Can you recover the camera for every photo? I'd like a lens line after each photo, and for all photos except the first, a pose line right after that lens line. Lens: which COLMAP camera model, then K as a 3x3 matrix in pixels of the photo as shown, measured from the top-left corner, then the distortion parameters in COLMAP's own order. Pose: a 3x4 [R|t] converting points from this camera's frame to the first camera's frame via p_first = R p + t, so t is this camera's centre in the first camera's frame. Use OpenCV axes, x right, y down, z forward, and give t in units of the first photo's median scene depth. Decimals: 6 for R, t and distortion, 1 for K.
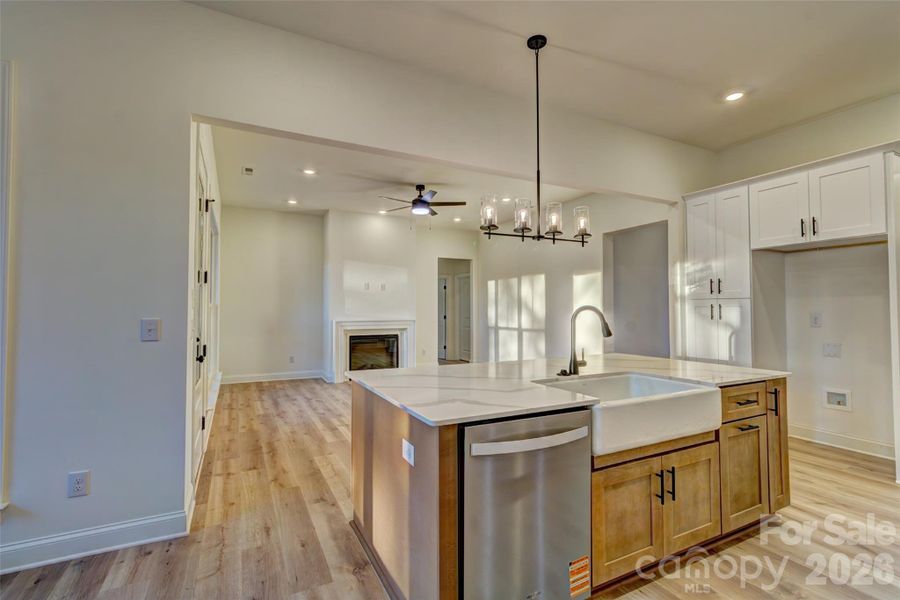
lens RADIAL K [[413.2, 0, 449.6], [0, 413.2, 298.6], [0, 0, 1]] dist [0.007333, -0.000712]
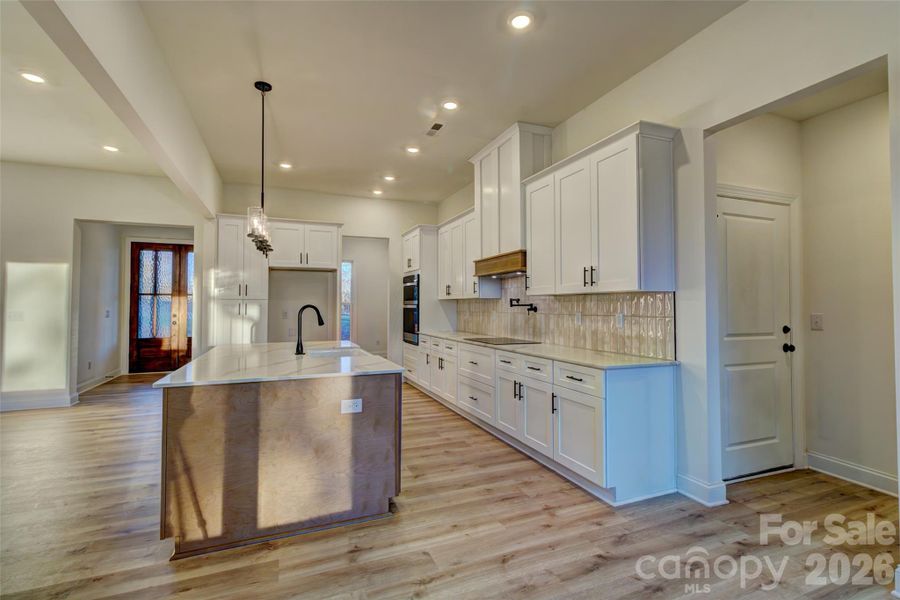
lens RADIAL K [[413.2, 0, 447.4], [0, 413.2, 300.1], [0, 0, 1]] dist [0.007333, -0.000712]
pose [[0.091729, 0.020733, 0.995568, -0.826690], [-0.027091, 0.999465, -0.018318, 0.011336], [-0.995415, -0.025291, 0.092241, 0.300032]]
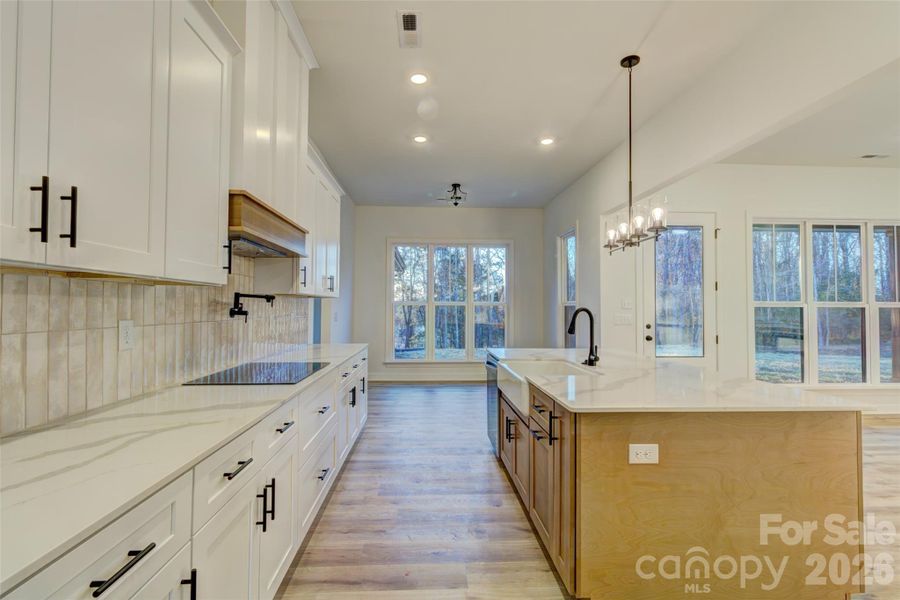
lens RADIAL K [[413.2, 0, 444.4], [0, 413.2, 298.4], [0, 0, 1]] dist [0.007333, -0.000712]
pose [[-0.414821, -0.016319, -0.909757, 1.216542], [0.023682, 0.999307, -0.028723, 0.013739], [0.909595, -0.033459, -0.414147, 0.876831]]
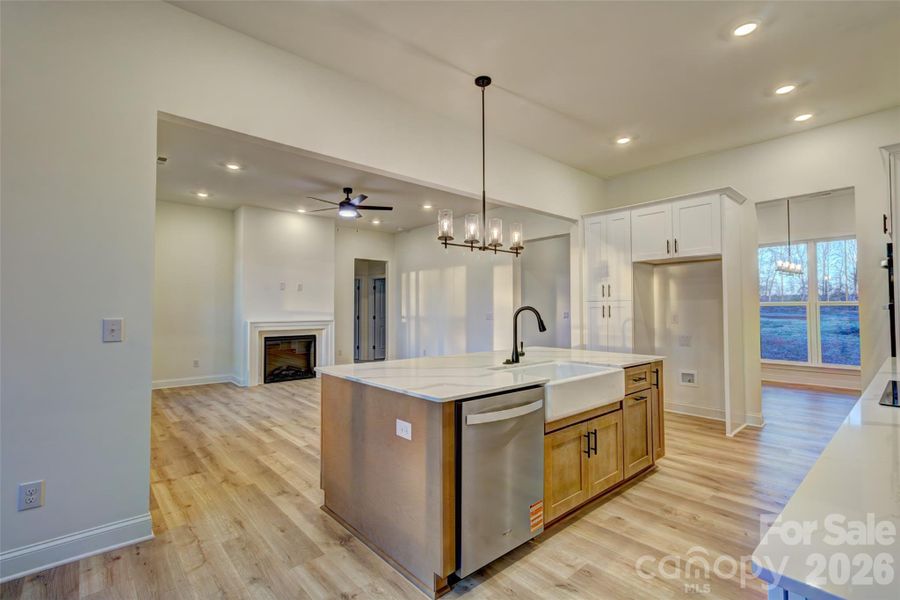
lens RADIAL K [[413.2, 0, 449.8], [0, 413.2, 298.9], [0, 0, 1]] dist [0.007333, -0.000712]
pose [[0.969183, 0.006618, 0.246251, -0.146384], [-0.006447, 0.999978, -0.001498, -0.001348], [-0.246256, -0.000136, 0.969205, -0.098613]]
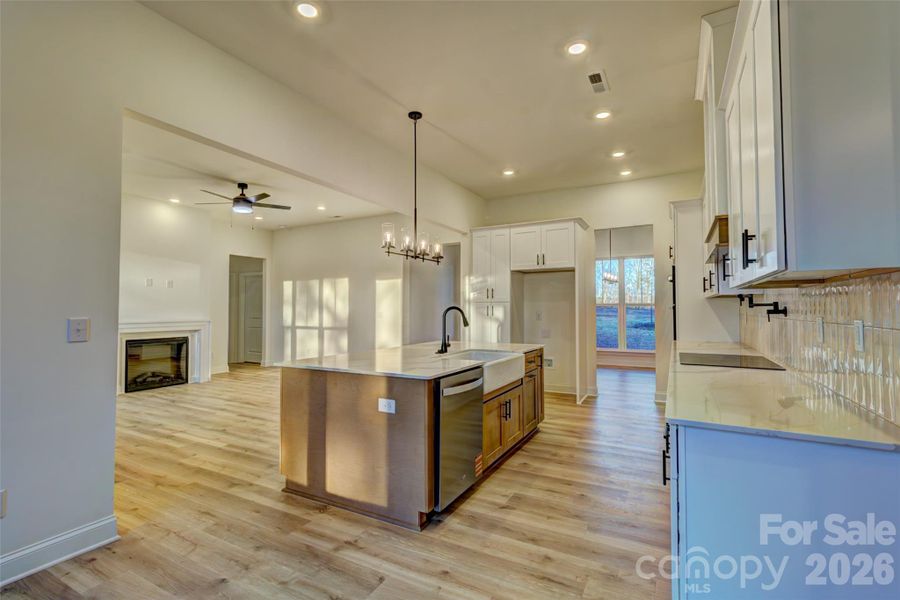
lens RADIAL K [[413.2, 0, 448.2], [0, 413.2, 299.9], [0, 0, 1]] dist [0.007333, -0.000712]
pose [[0.828589, 0.013854, 0.559685, -0.409427], [-0.015033, 0.999884, -0.002493, -0.002291], [-0.559655, -0.006348, 0.828701, -0.183601]]
